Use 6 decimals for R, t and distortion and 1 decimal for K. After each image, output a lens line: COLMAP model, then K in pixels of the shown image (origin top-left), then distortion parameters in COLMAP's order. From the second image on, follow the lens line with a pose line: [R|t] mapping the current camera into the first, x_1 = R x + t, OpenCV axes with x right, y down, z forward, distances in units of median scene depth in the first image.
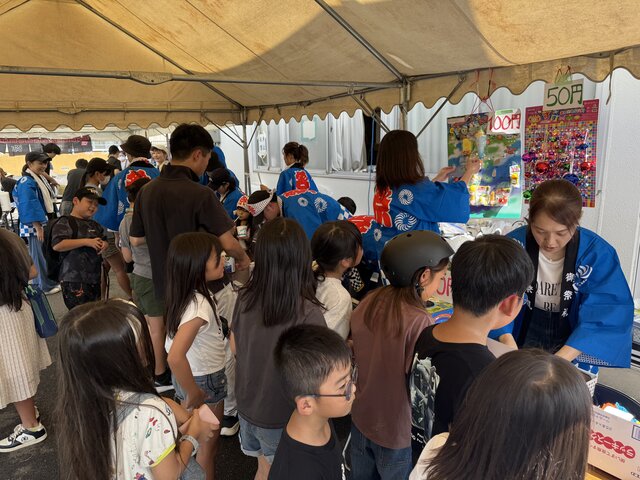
lens RADIAL K [[459.9, 0, 321.3], [0, 459.9, 233.9], [0, 0, 1]] dist [0.036742, -0.037148]
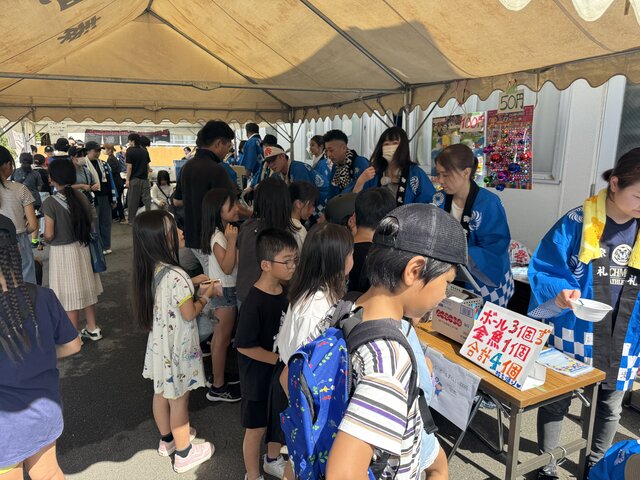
lens RADIAL K [[459.9, 0, 318.4], [0, 459.9, 243.9], [0, 0, 1]] dist [0.036742, -0.037148]
pose [[0.988312, 0.059048, -0.140544, 0.153259], [-0.056817, 0.998187, 0.019838, 0.080831], [0.141460, -0.011621, 0.989876, -0.285251]]
